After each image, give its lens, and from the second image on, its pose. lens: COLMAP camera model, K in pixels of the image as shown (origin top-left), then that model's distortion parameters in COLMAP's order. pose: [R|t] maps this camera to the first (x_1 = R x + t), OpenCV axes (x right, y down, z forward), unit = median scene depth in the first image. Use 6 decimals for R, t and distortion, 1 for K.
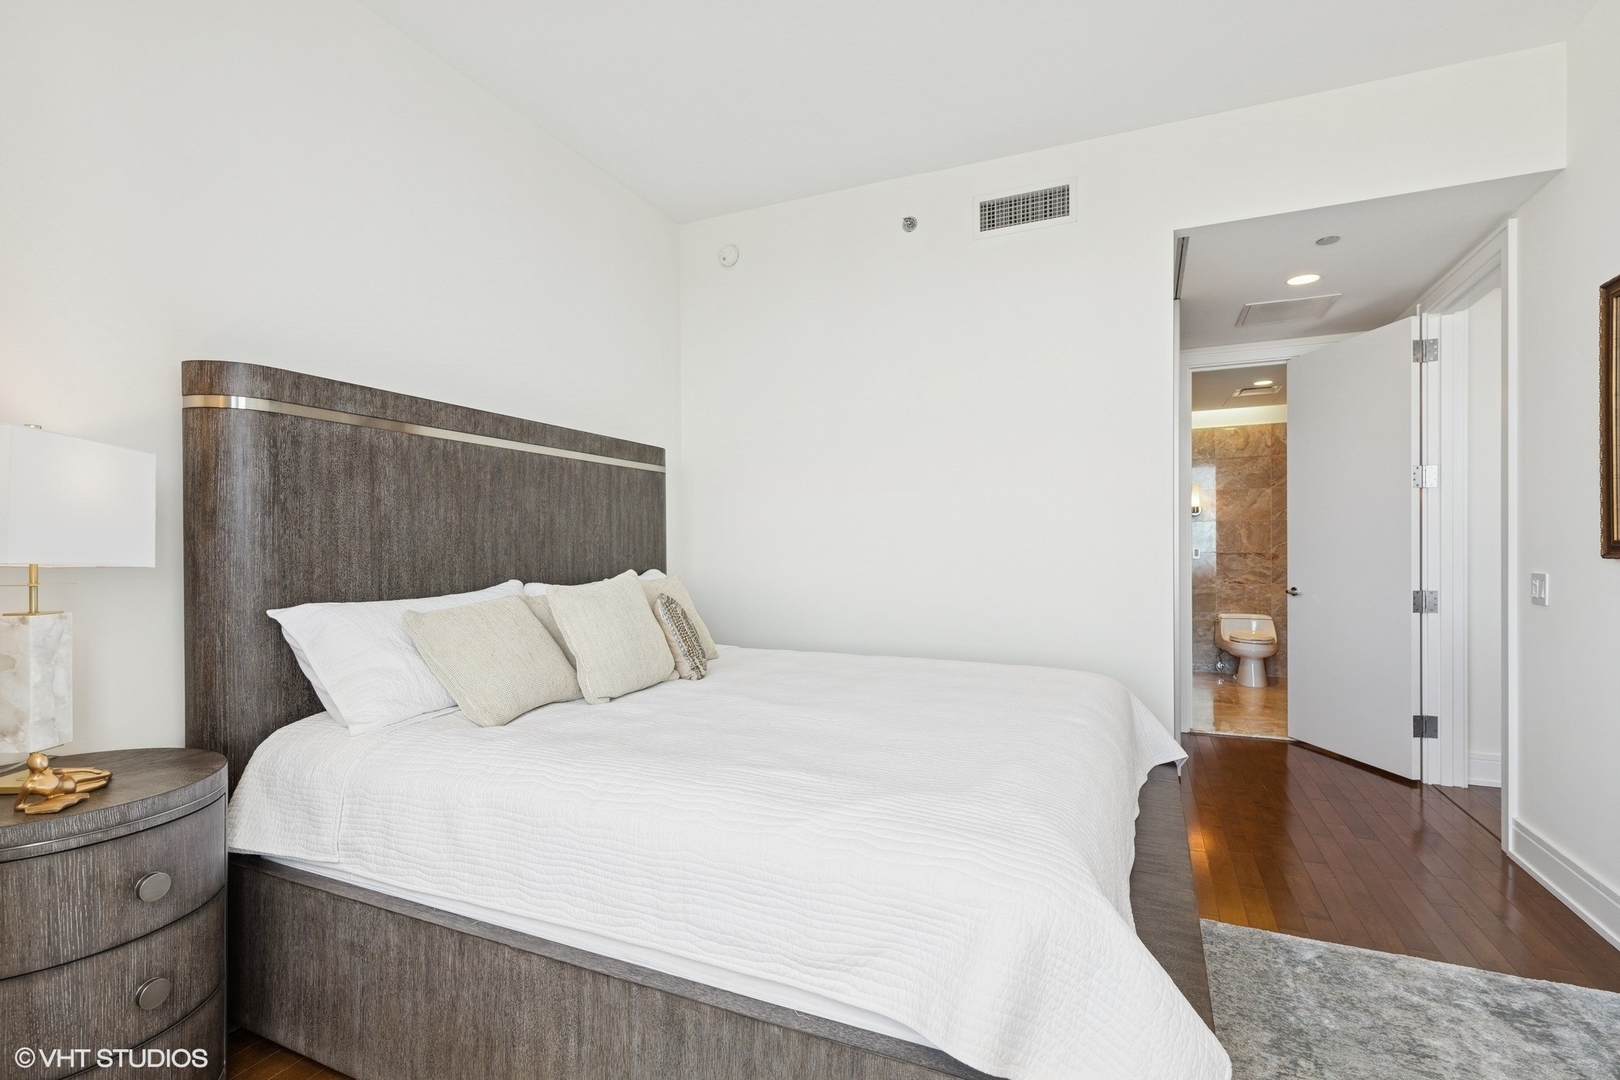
lens RADIAL K [[739.3, 0, 805.7], [0, 739.3, 538.3], [0, 0, 1]] dist [0.007482, -0.000875]
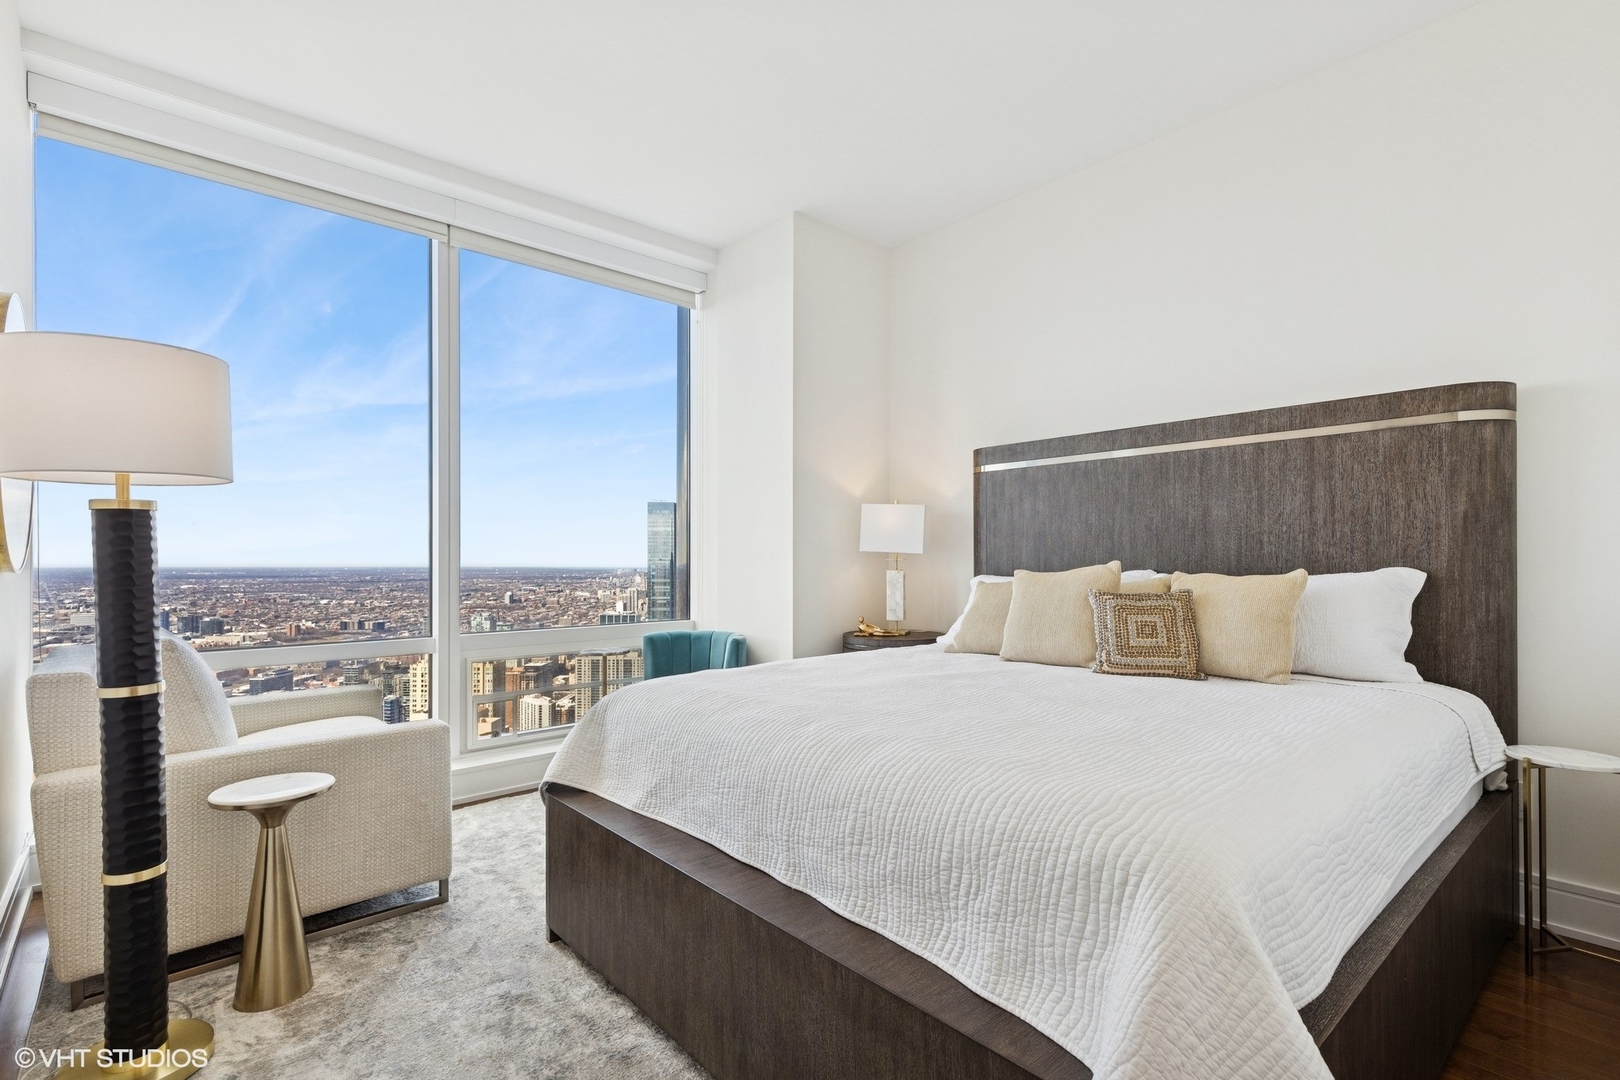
lens RADIAL K [[758.3, 0, 808.0], [0, 758.3, 561.3], [0, 0, 1]] dist [0.000916, 0.000135]
pose [[-0.393185, -0.003191, -0.919454, 0.817474], [0.008531, 0.999938, -0.007119, 0.044089], [0.919420, -0.010643, -0.393134, 0.916552]]
